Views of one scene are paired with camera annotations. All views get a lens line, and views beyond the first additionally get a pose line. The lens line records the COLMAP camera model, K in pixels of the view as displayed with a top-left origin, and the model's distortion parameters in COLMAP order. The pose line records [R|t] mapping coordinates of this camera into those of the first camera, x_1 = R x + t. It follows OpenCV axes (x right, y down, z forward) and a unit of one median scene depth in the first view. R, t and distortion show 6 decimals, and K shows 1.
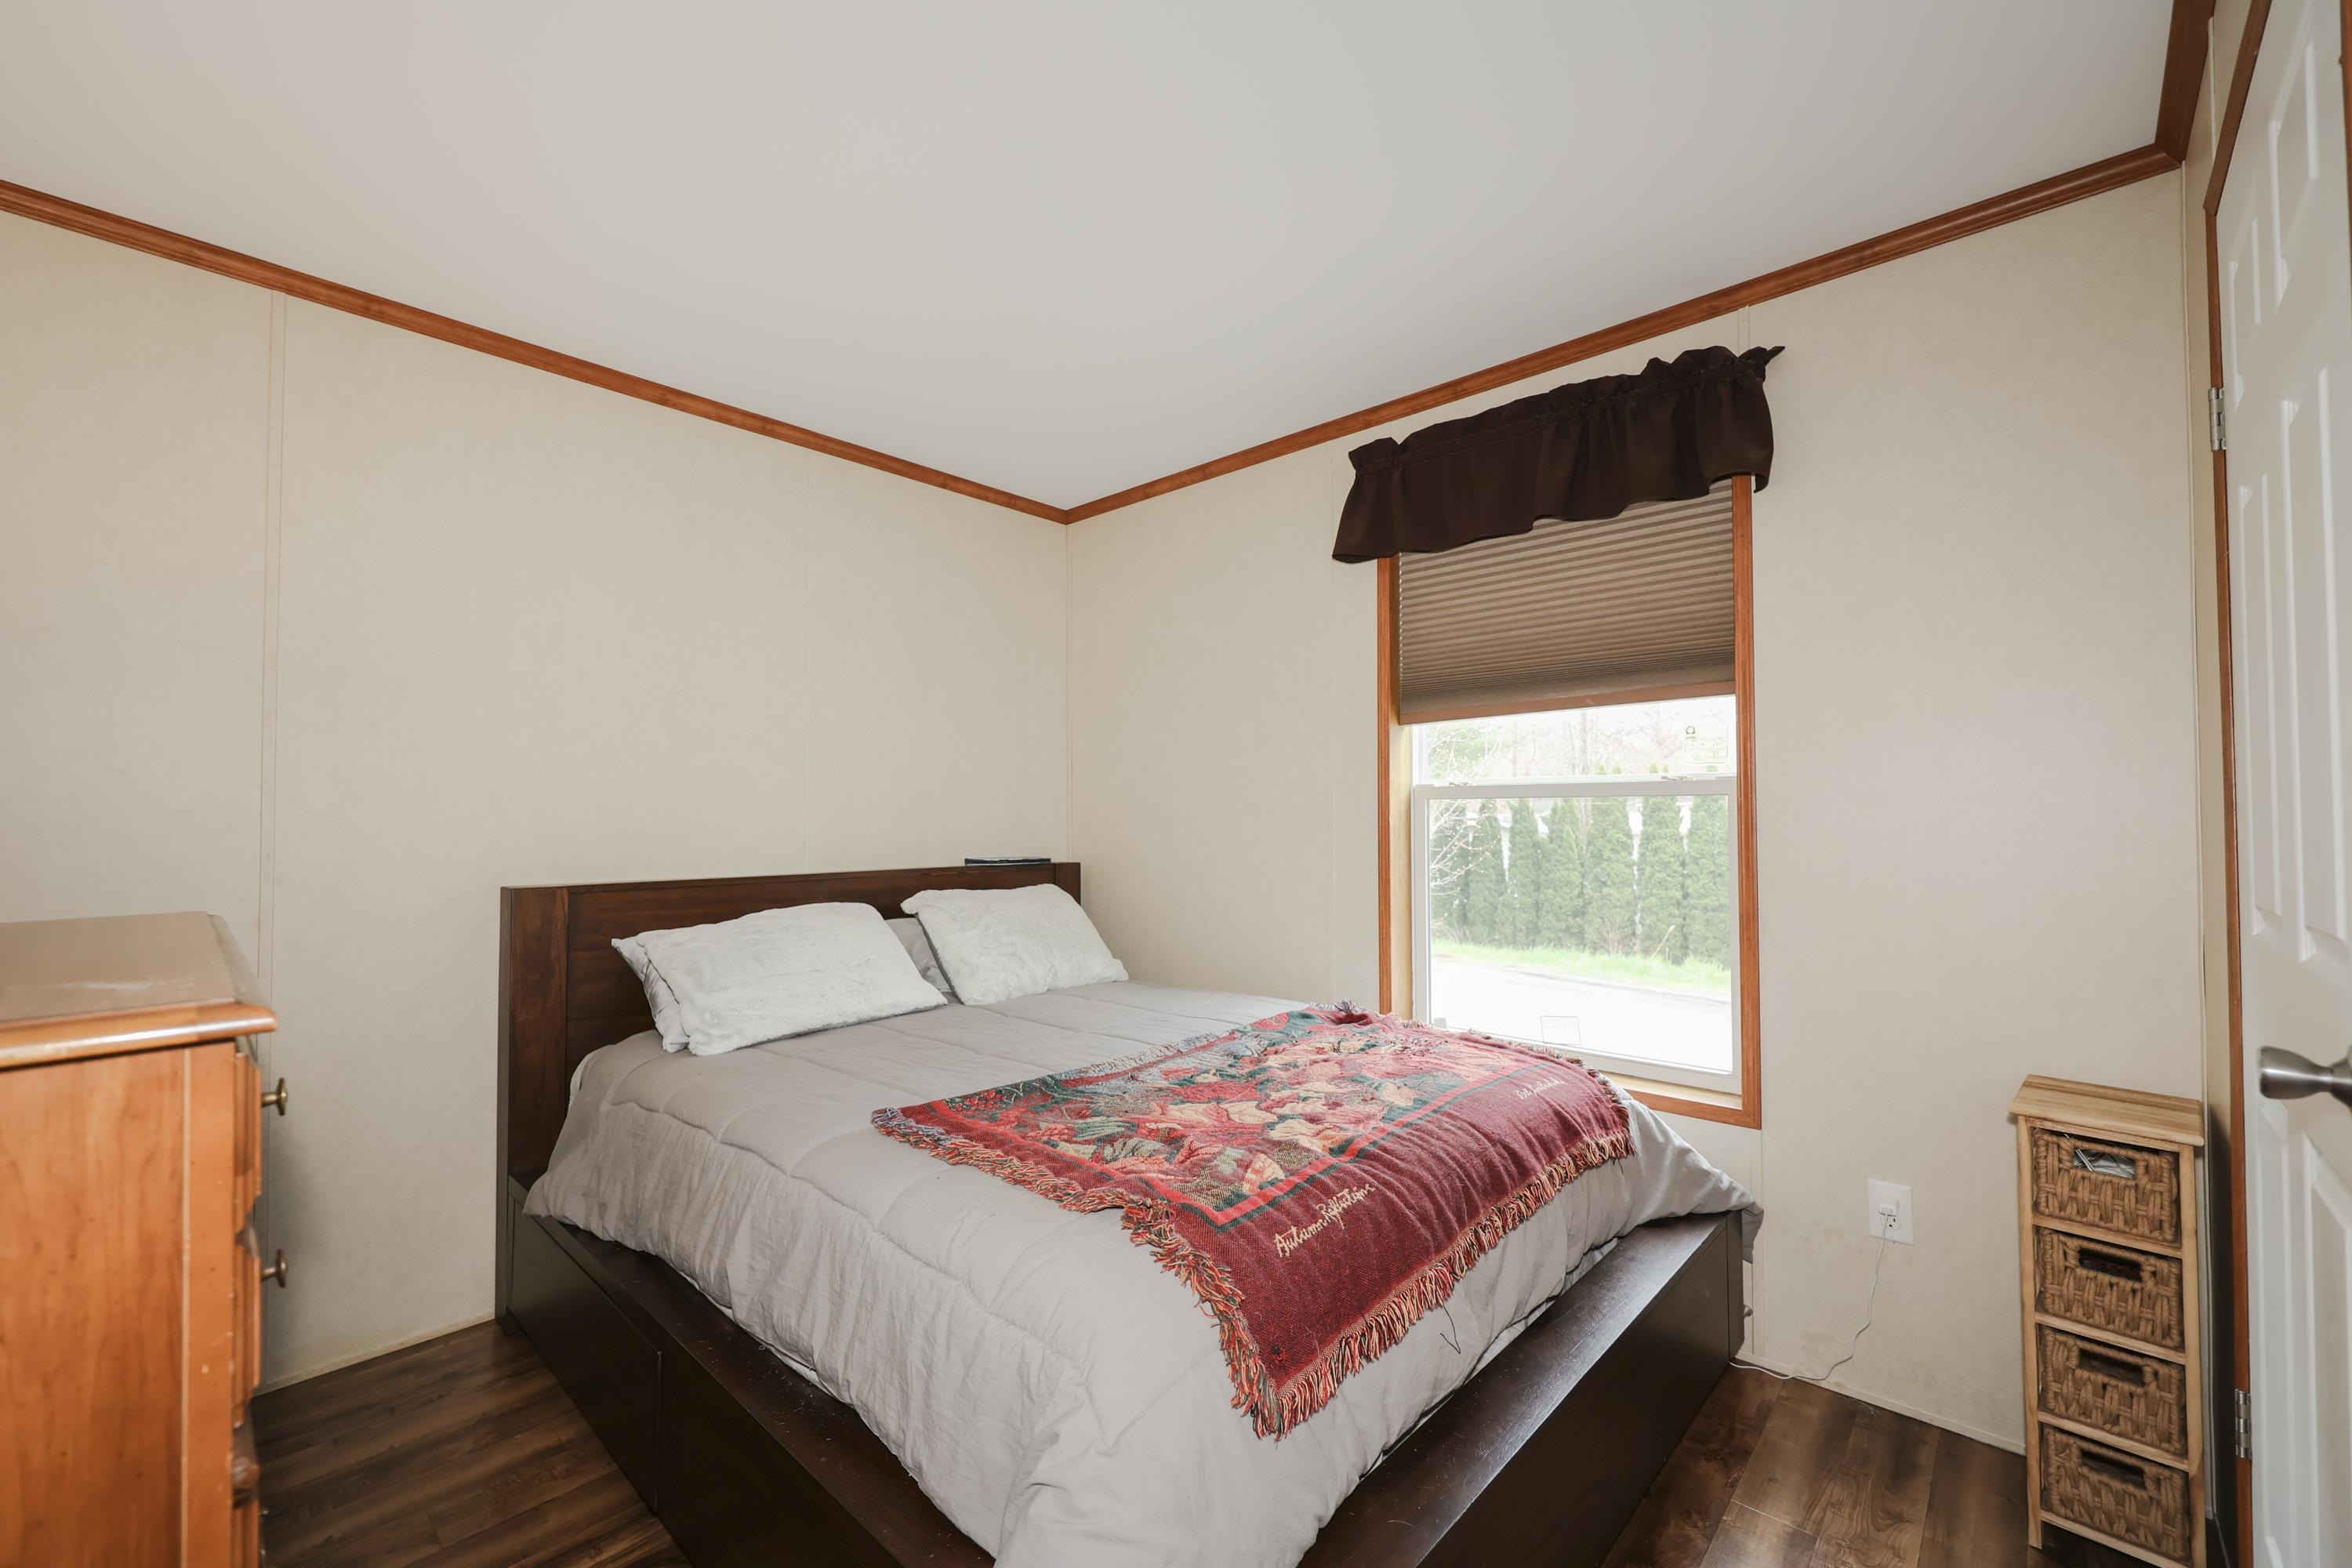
lens RADIAL K [[881.1, 0, 1112.1], [0, 881.1, 807.0], [0, 0, 1]] dist [-0.032233, 0.000055]
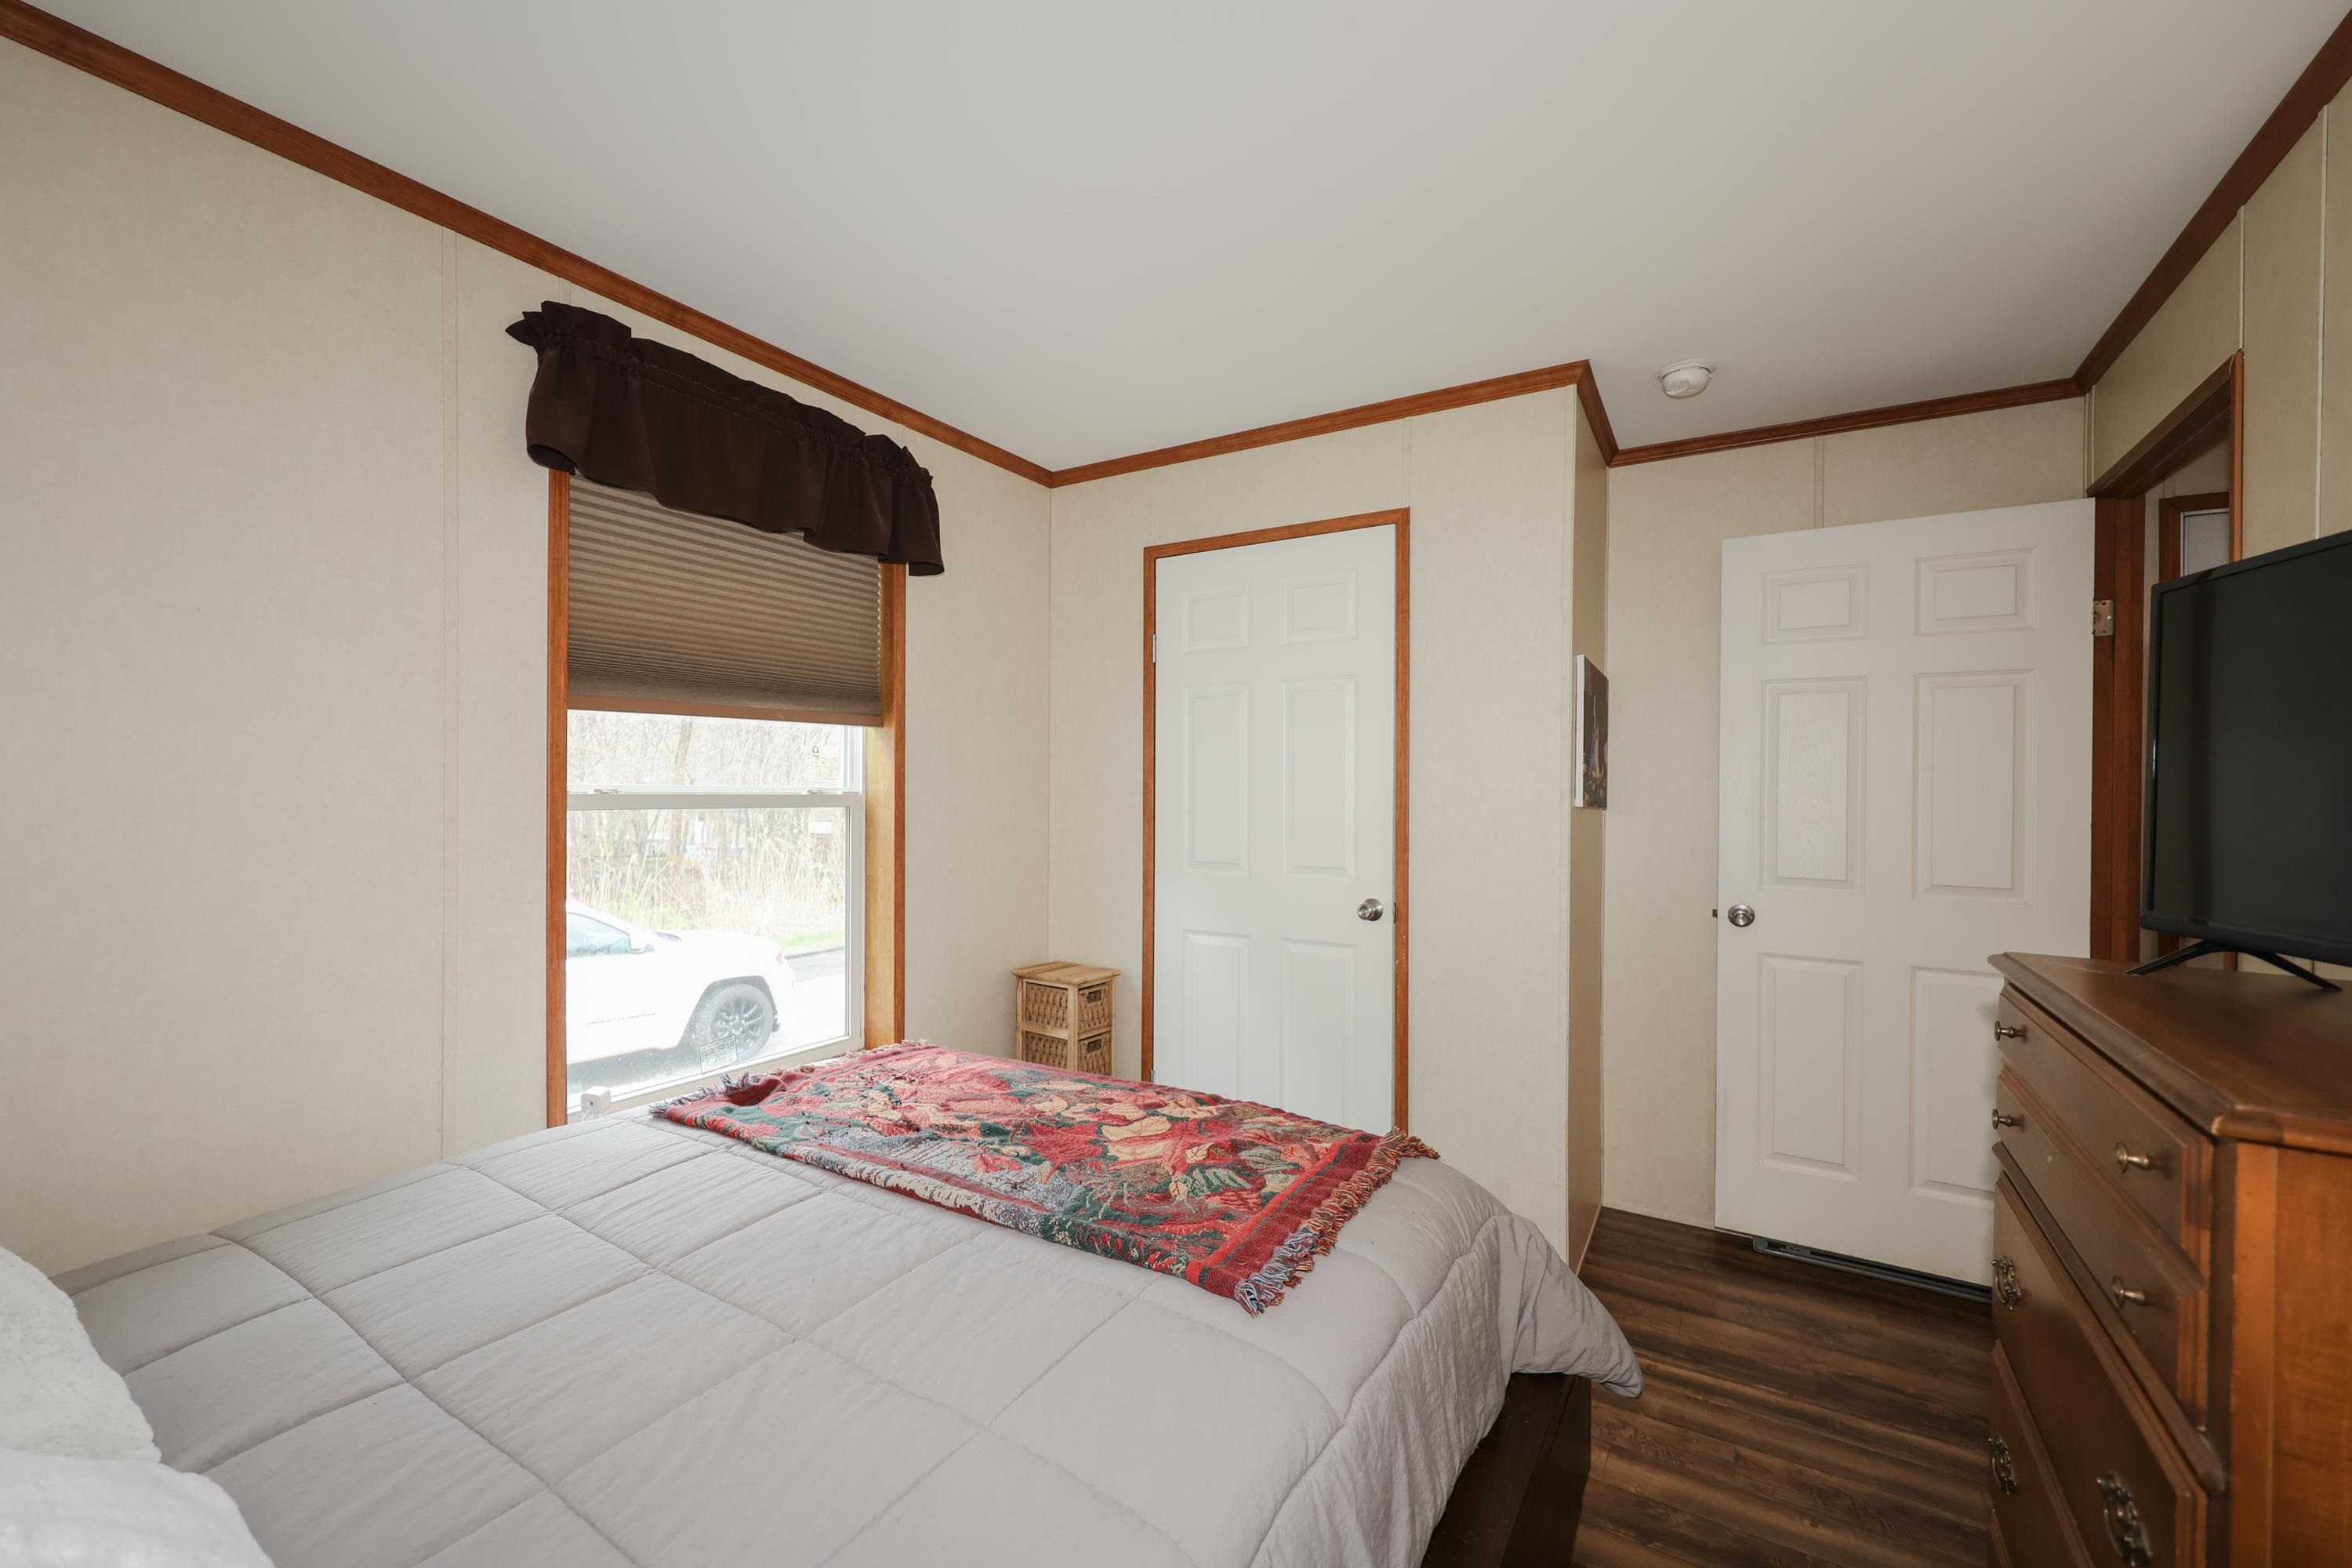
lens RADIAL K [[947.7, 0, 1182.0], [0, 947.7, 796.6], [0, 0, 1]] dist [0.003706, 0.000125]
pose [[-0.203395, -0.008429, 0.979060, -0.812445], [-0.024797, 0.999687, 0.003455, -0.053266], [-0.978783, -0.023575, -0.203540, 0.975743]]
